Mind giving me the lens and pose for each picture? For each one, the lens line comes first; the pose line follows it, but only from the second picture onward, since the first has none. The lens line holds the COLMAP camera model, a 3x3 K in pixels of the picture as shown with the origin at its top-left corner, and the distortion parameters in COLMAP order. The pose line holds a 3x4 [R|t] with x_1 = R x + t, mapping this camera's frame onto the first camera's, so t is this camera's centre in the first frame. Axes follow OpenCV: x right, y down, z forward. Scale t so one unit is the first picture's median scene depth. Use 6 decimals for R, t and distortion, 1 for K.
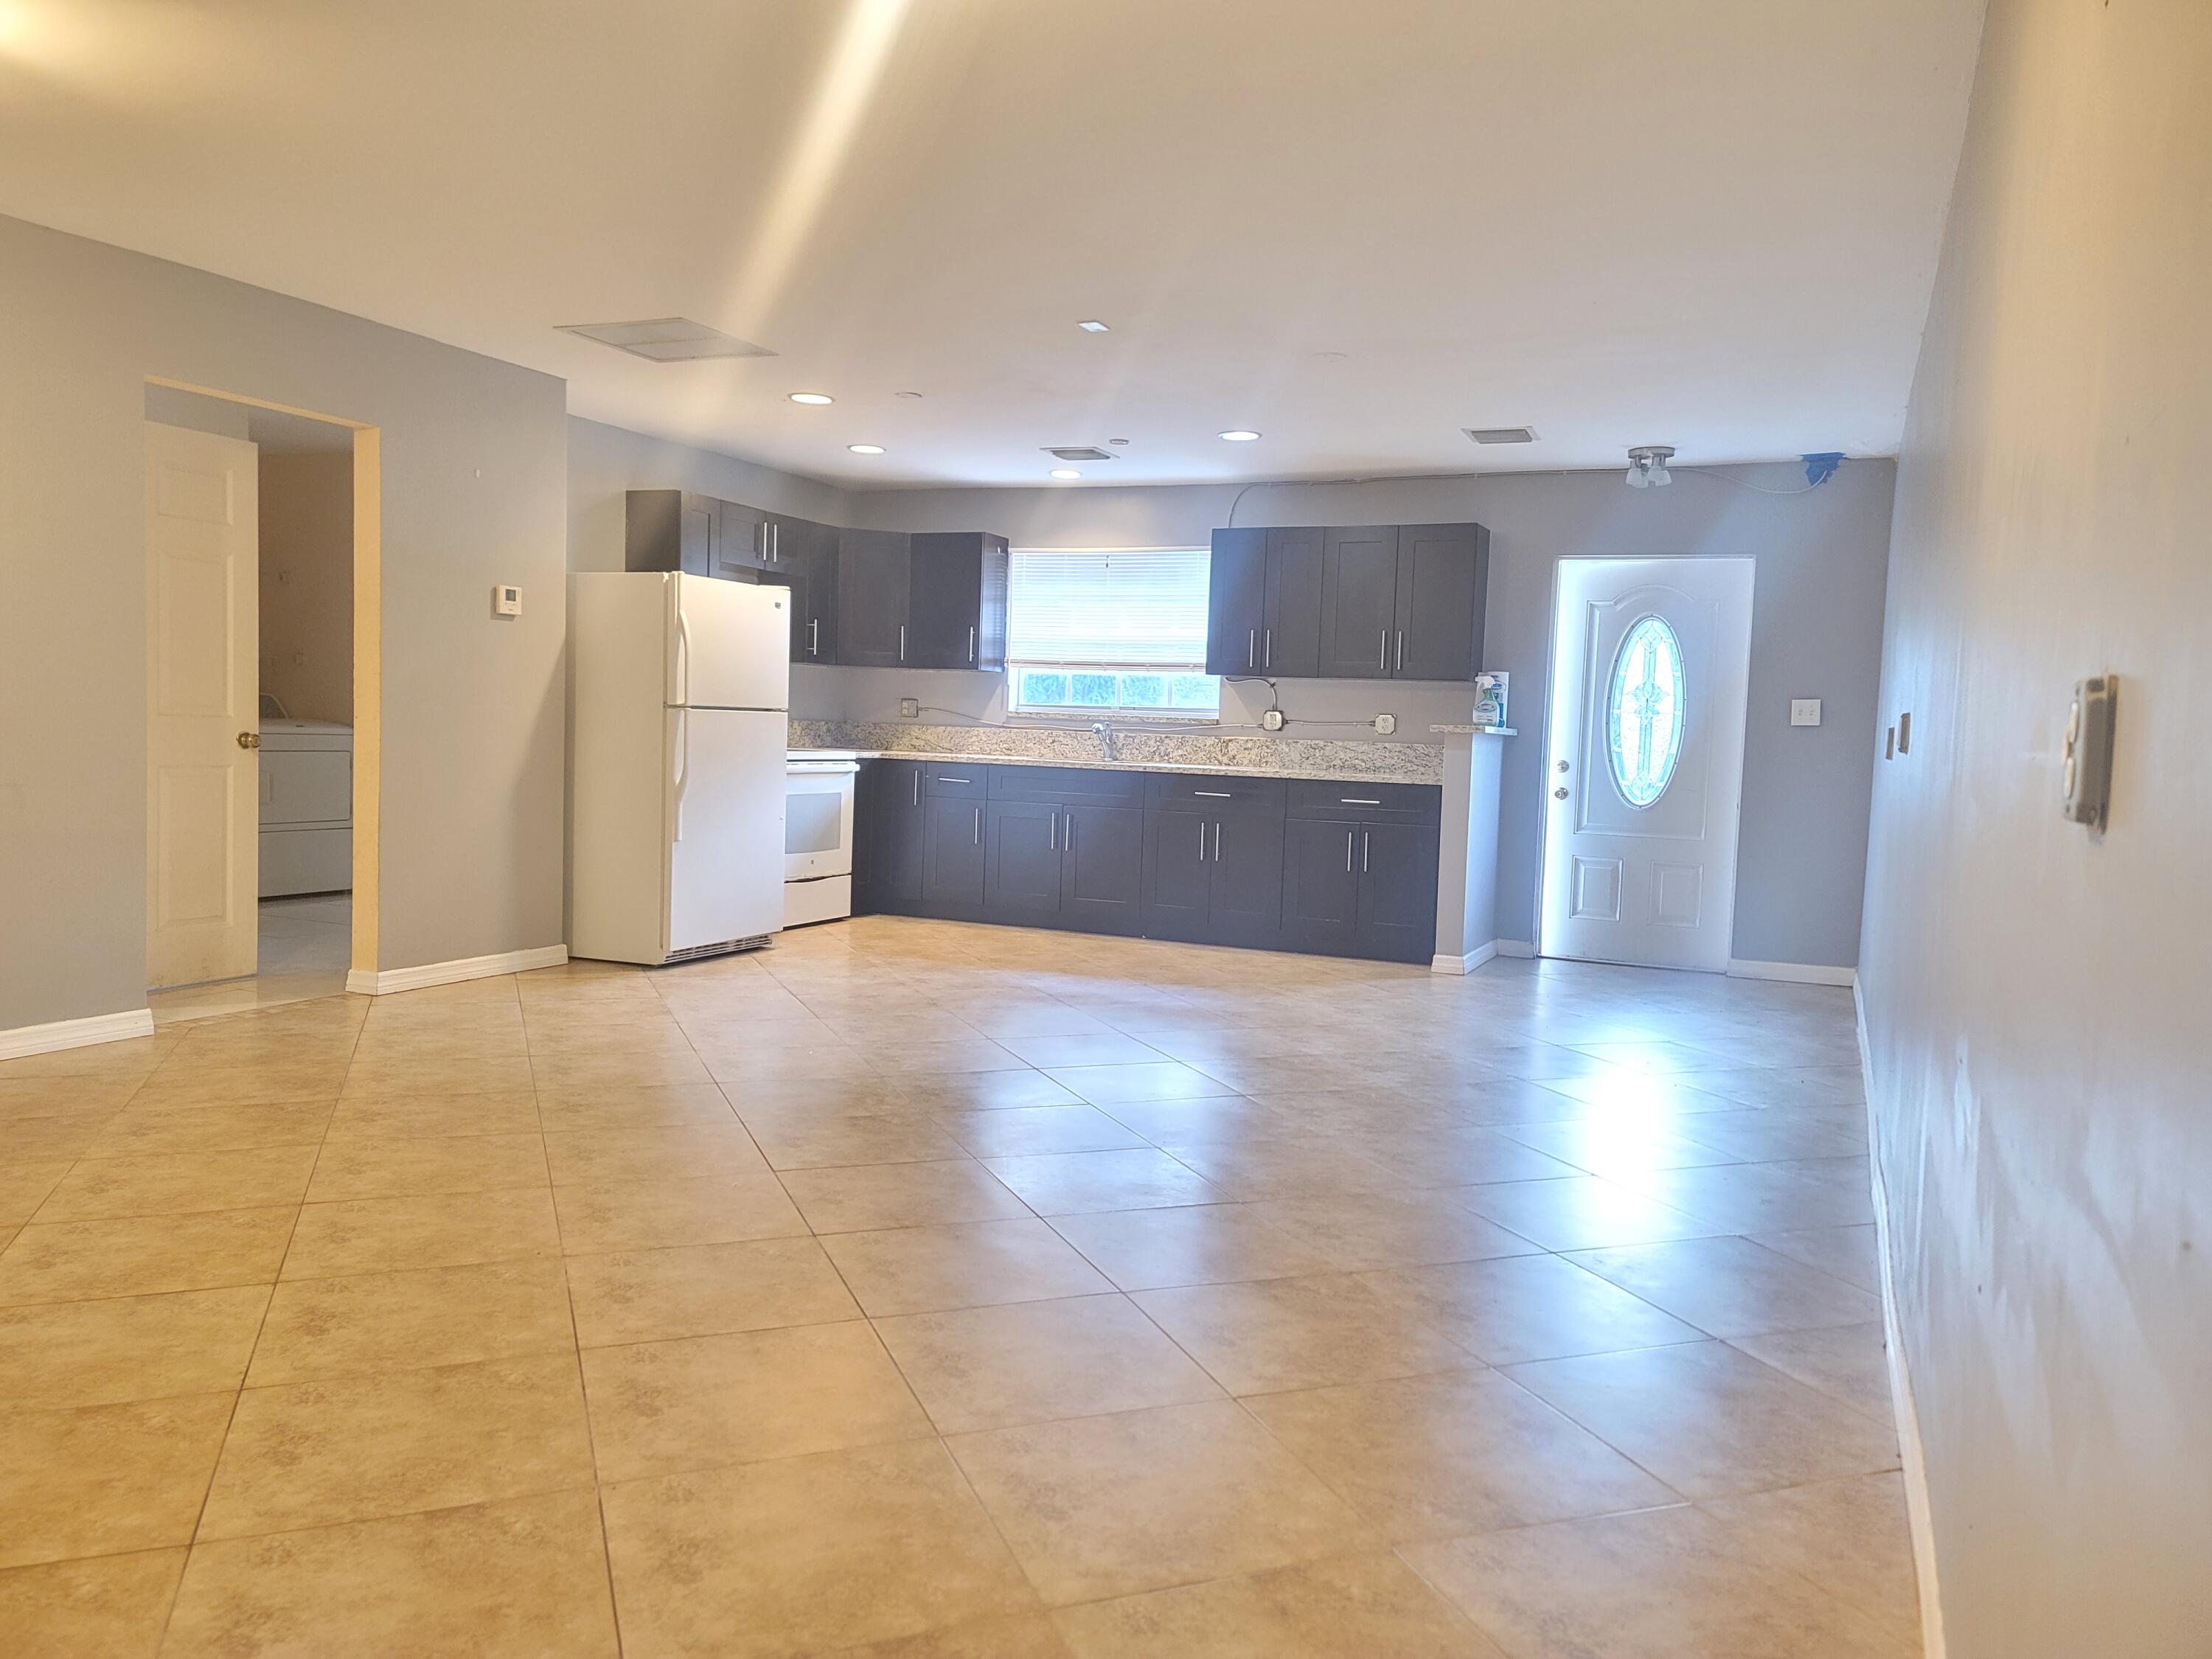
lens RADIAL K [[1642.5, 0, 1106.9], [0, 1642.5, 836.8], [0, 0, 1]] dist [0.064659, -0.046043]
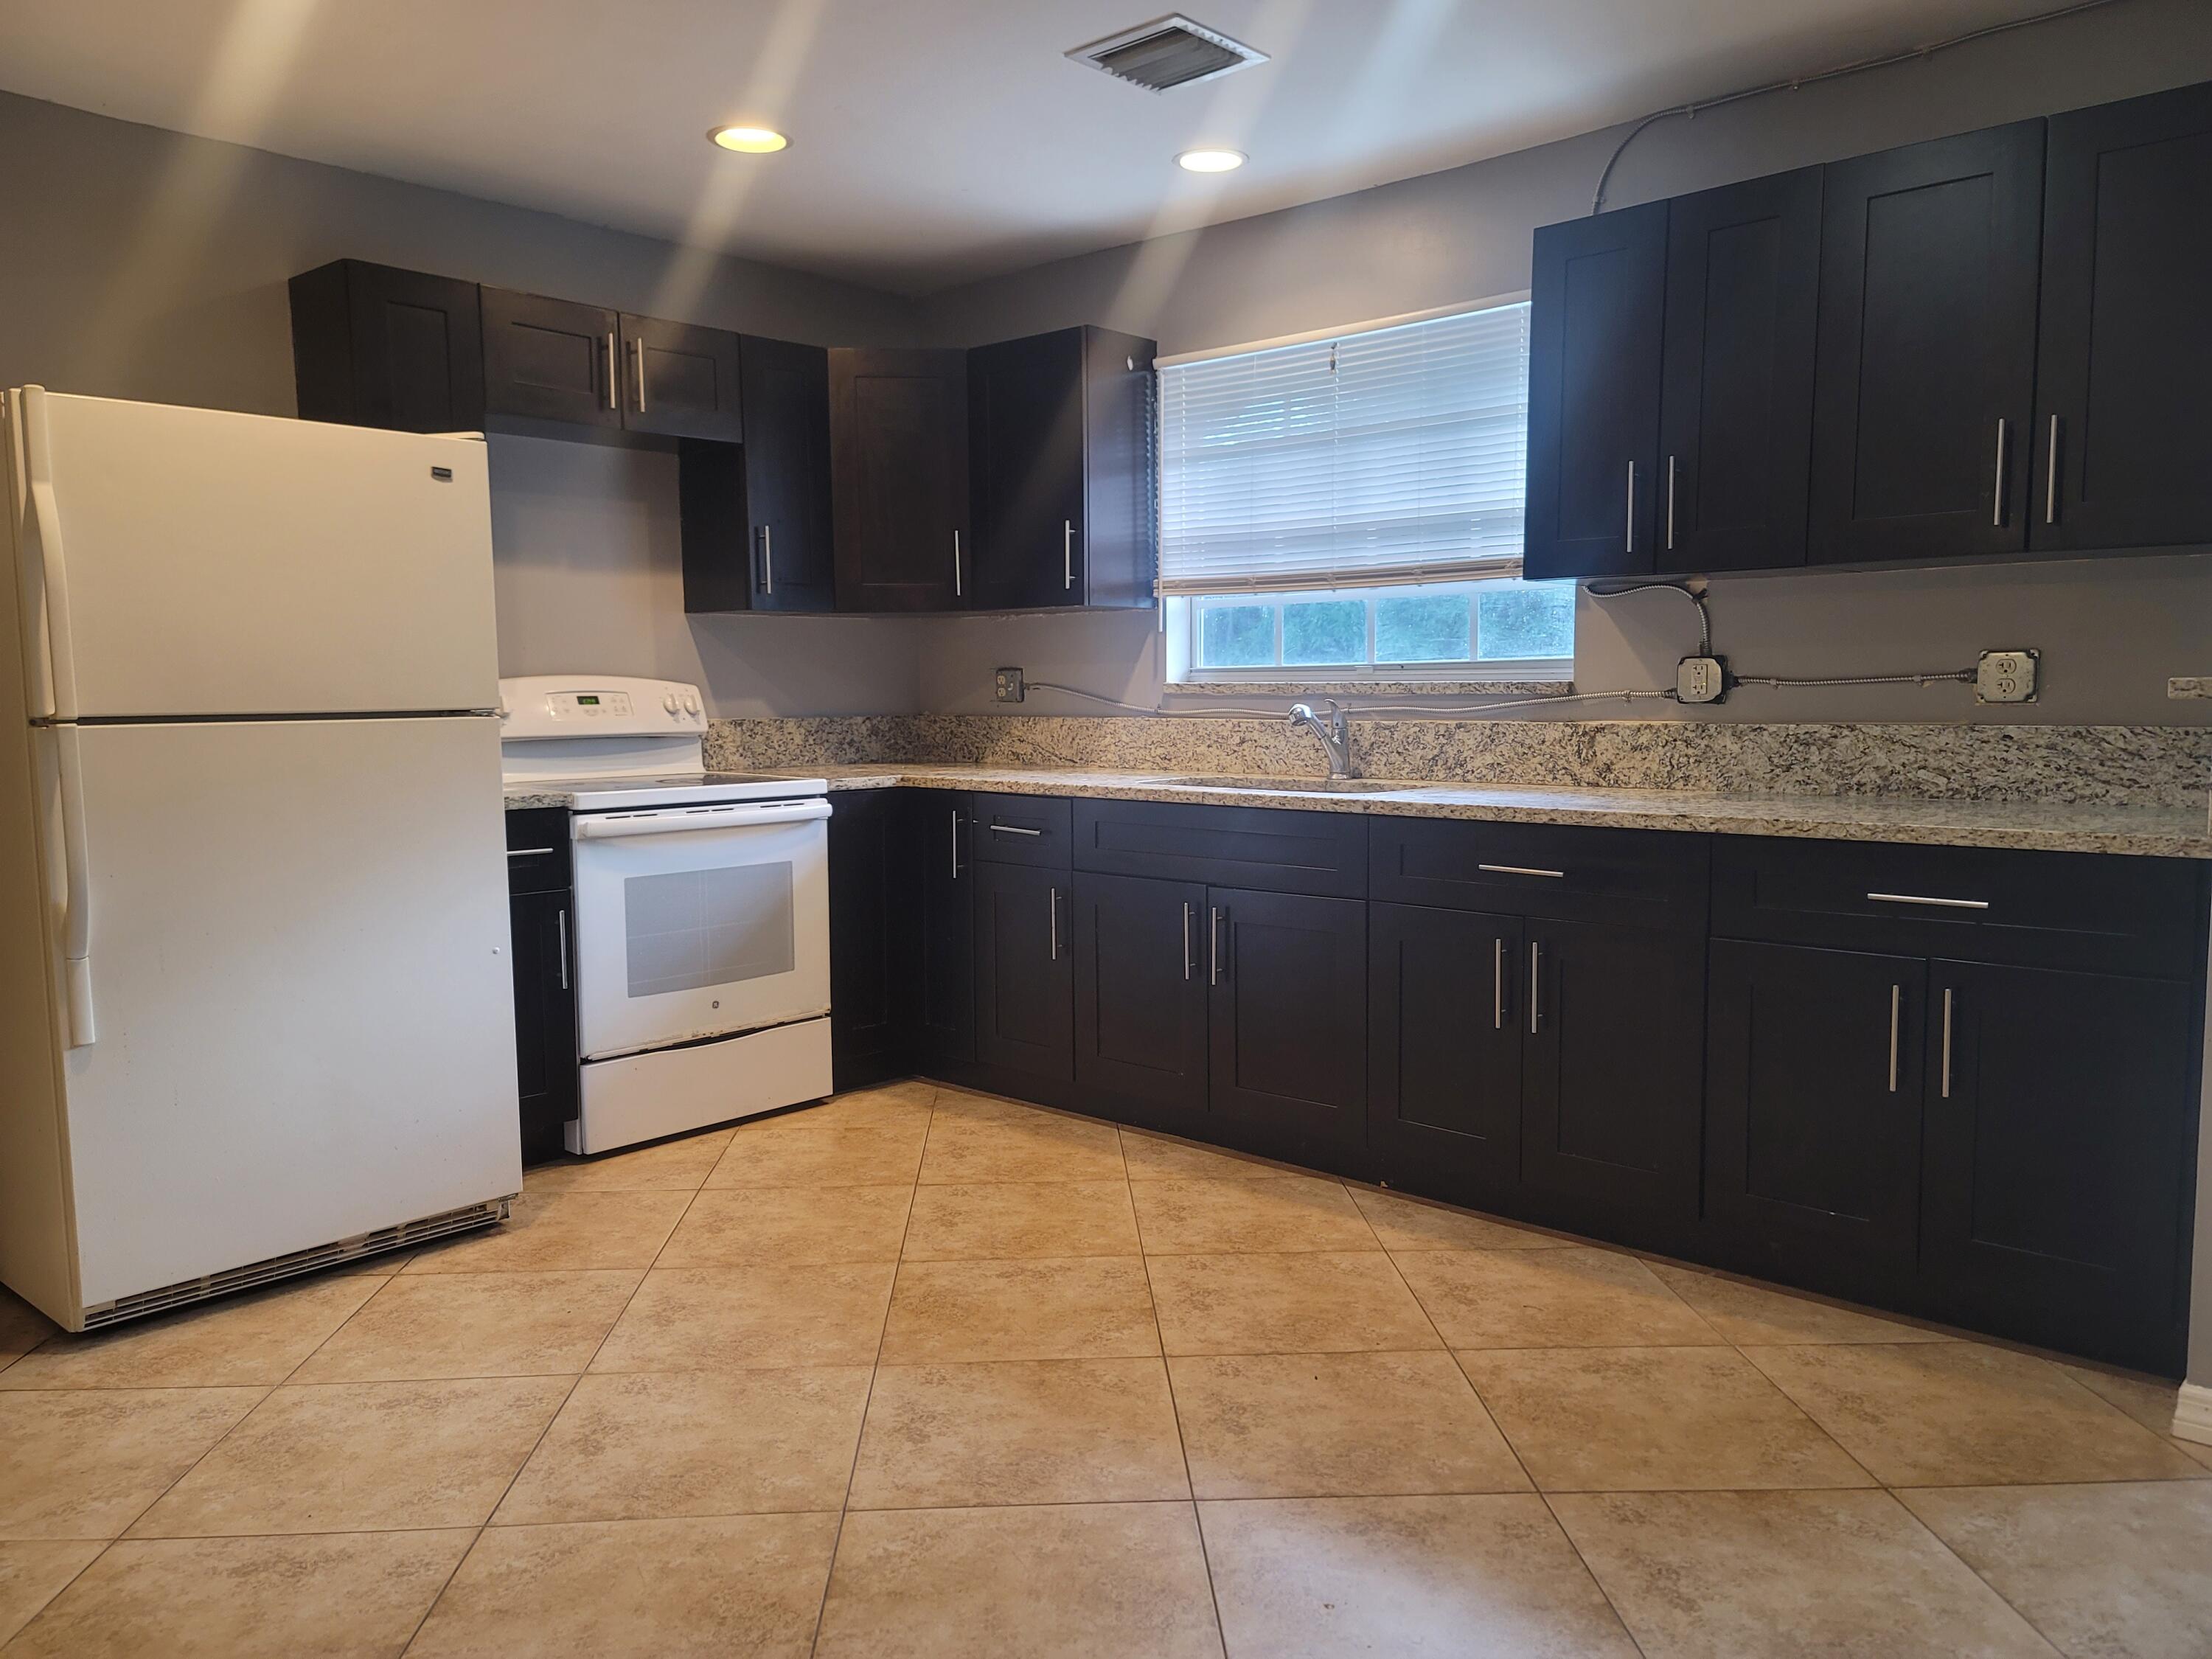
lens RADIAL K [[1642.5, 0, 1085.0], [0, 1642.5, 832.7], [0, 0, 1]] dist [0.064659, -0.046043]
pose [[0.942221, -0.014701, -0.334670, 0.093885], [0.021010, 0.999663, 0.015240, -0.041251], [0.334333, -0.021391, 0.942212, 0.546246]]
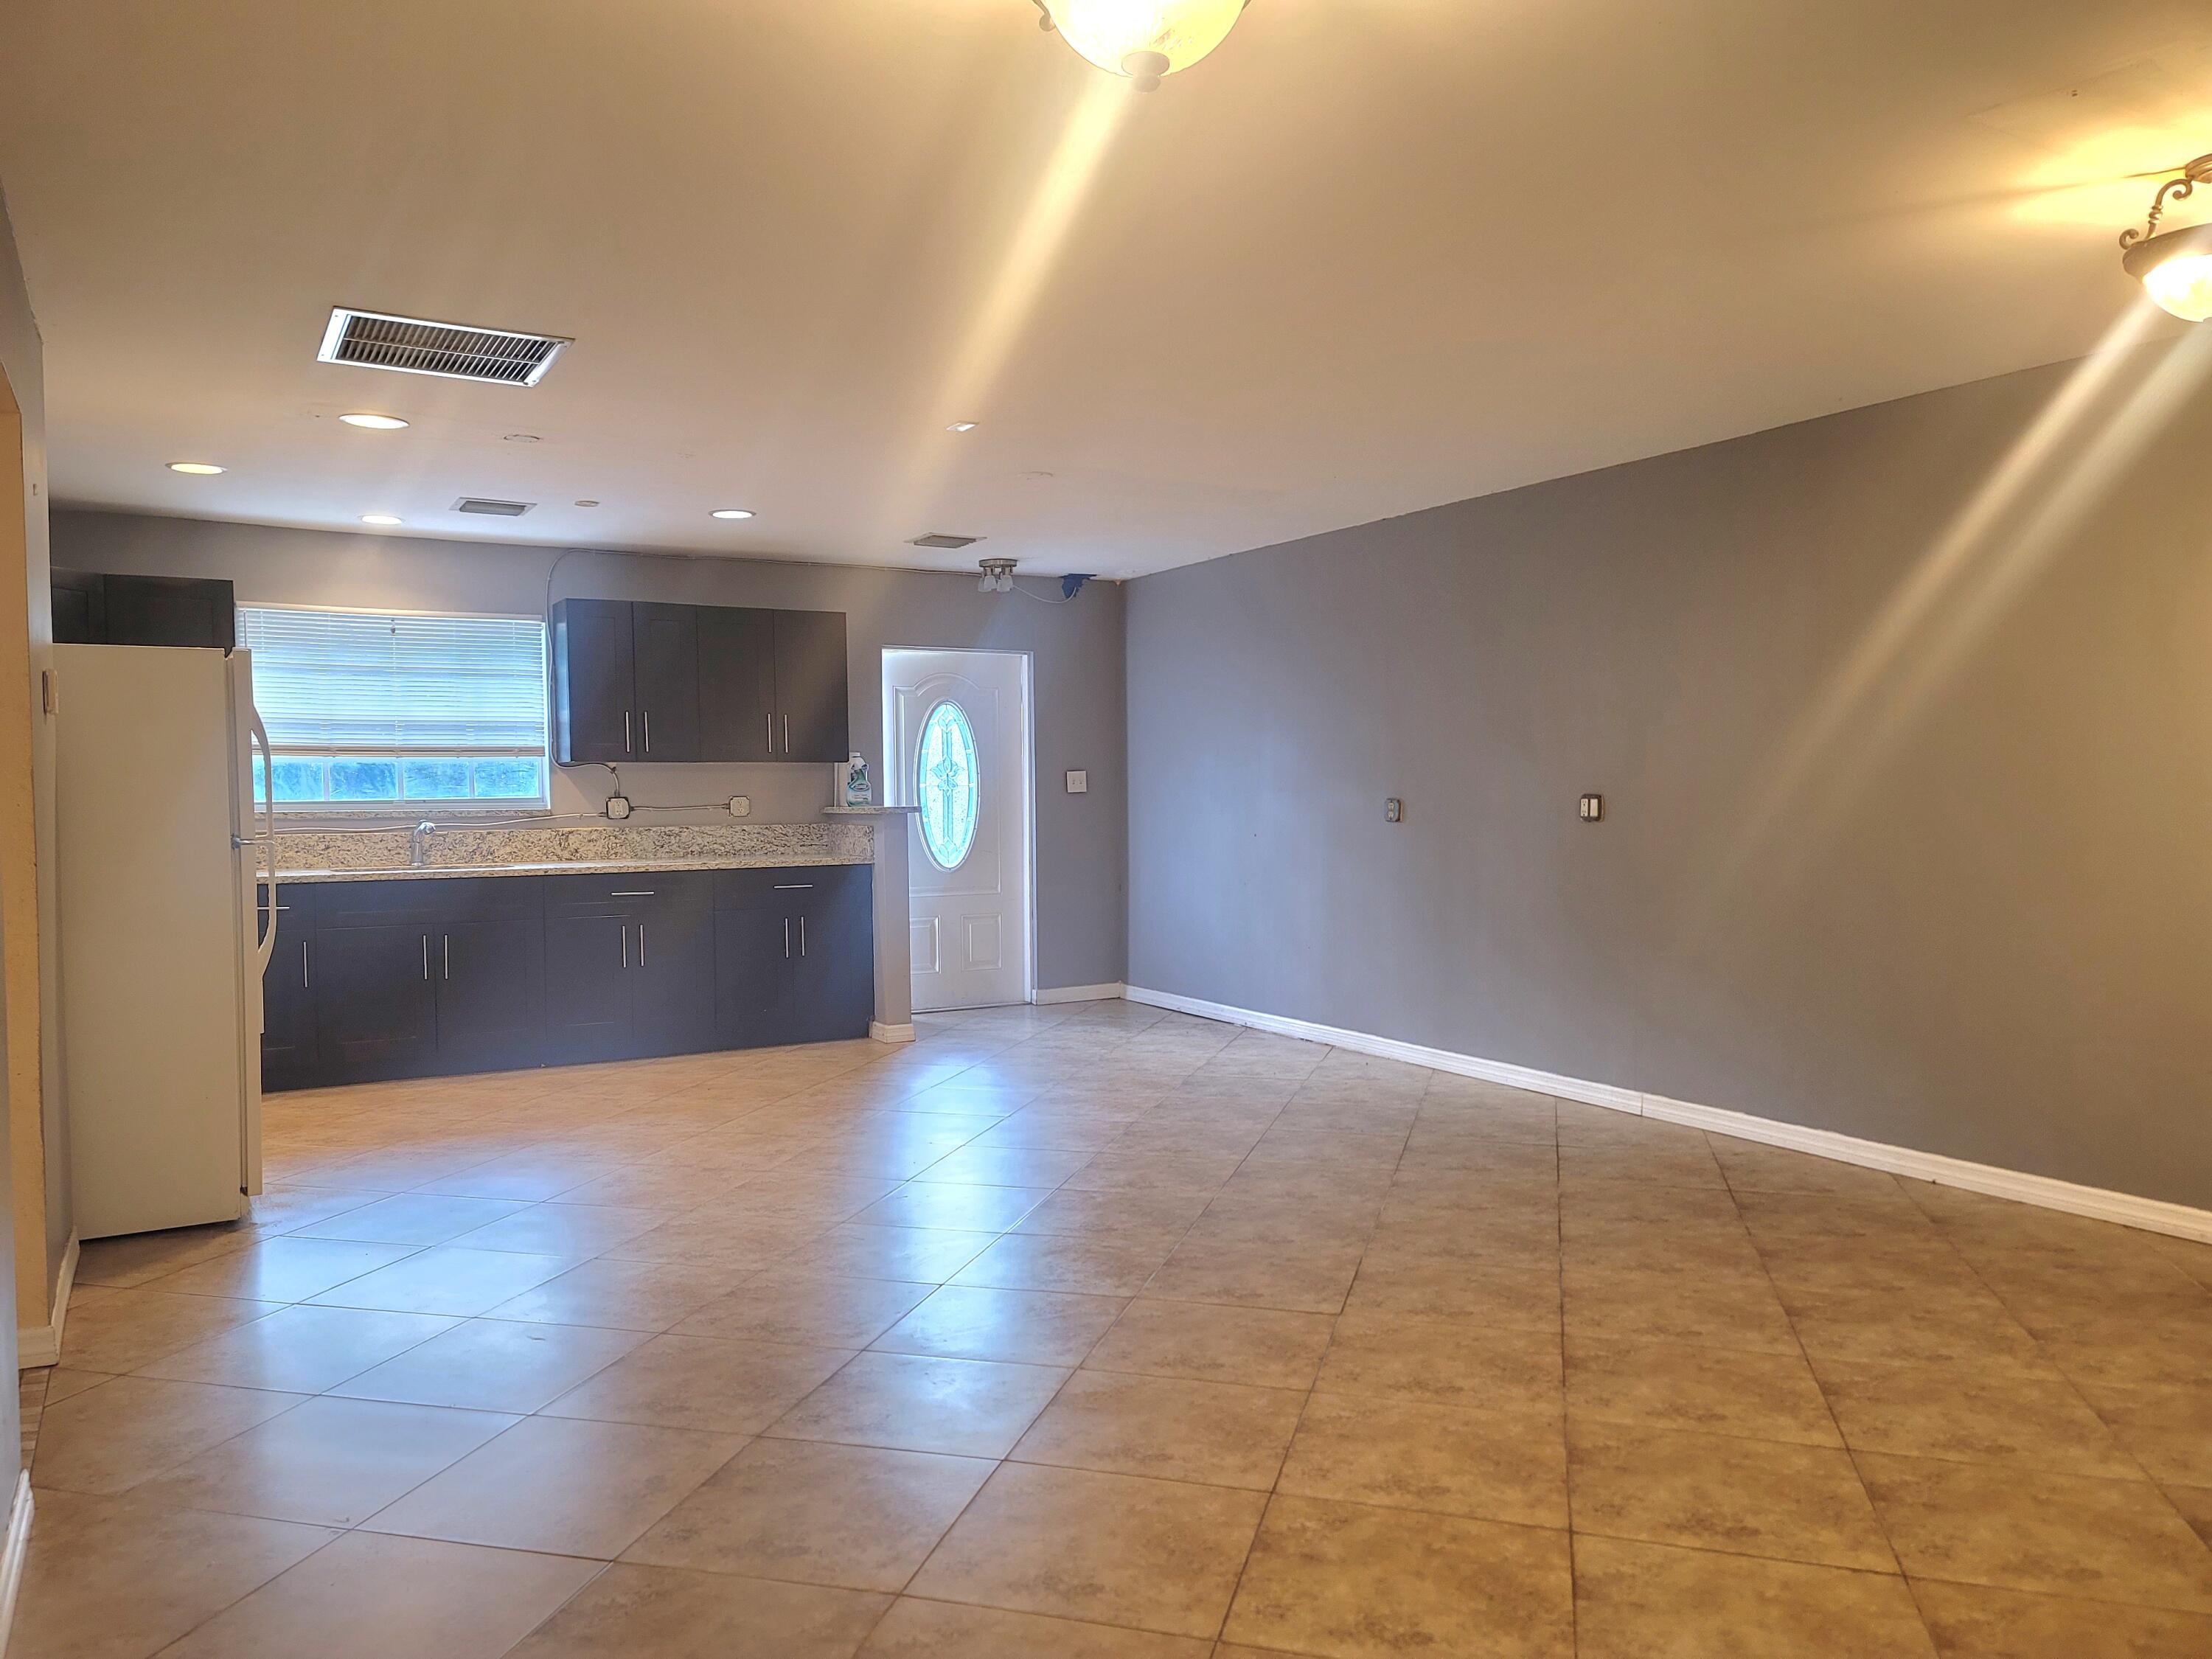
lens RADIAL K [[1642.5, 0, 1091.4], [0, 1642.5, 825.6], [0, 0, 1]] dist [0.064659, -0.046043]
pose [[0.599337, -0.060943, 0.798174, -0.480517], [0.083415, 0.996424, 0.013445, -0.051315], [-0.796139, 0.058521, 0.602278, 0.231109]]
